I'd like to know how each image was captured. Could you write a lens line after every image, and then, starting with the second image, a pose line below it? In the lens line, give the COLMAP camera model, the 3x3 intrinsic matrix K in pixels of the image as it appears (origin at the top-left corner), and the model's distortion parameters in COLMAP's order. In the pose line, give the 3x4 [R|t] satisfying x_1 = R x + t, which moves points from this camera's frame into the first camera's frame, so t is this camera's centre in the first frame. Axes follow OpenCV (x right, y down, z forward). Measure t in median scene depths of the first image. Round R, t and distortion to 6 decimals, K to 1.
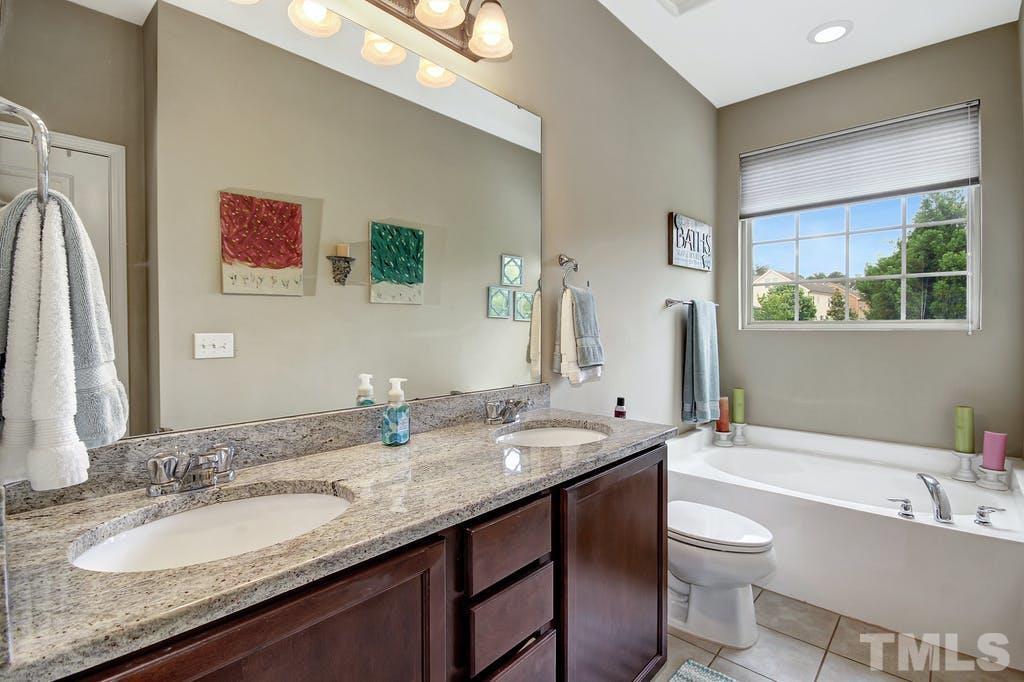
lens RADIAL K [[473.7, 0, 517.2], [0, 473.7, 331.5], [0, 0, 1]] dist [-0.005405, -0.003009]
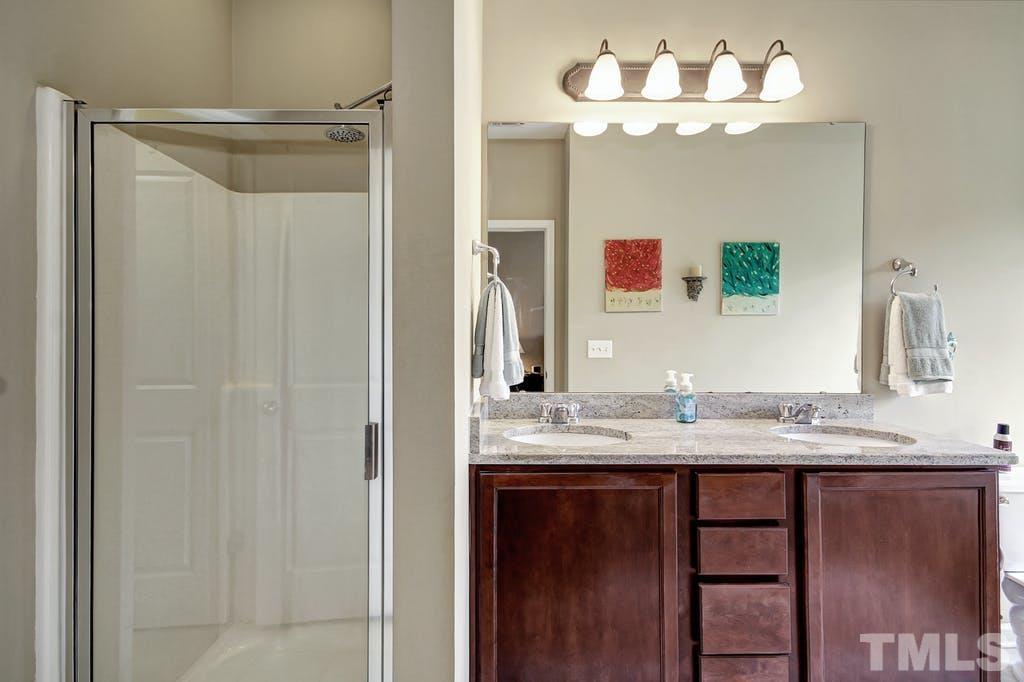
lens RADIAL K [[473.7, 0, 510.9], [0, 473.7, 341.0], [0, 0, 1]] dist [-0.005405, -0.003009]
pose [[0.679501, 0.009437, -0.733614, 0.269726], [-0.011004, 0.999936, 0.002670, 0.005022], [0.733592, 0.006259, 0.679561, -0.196826]]
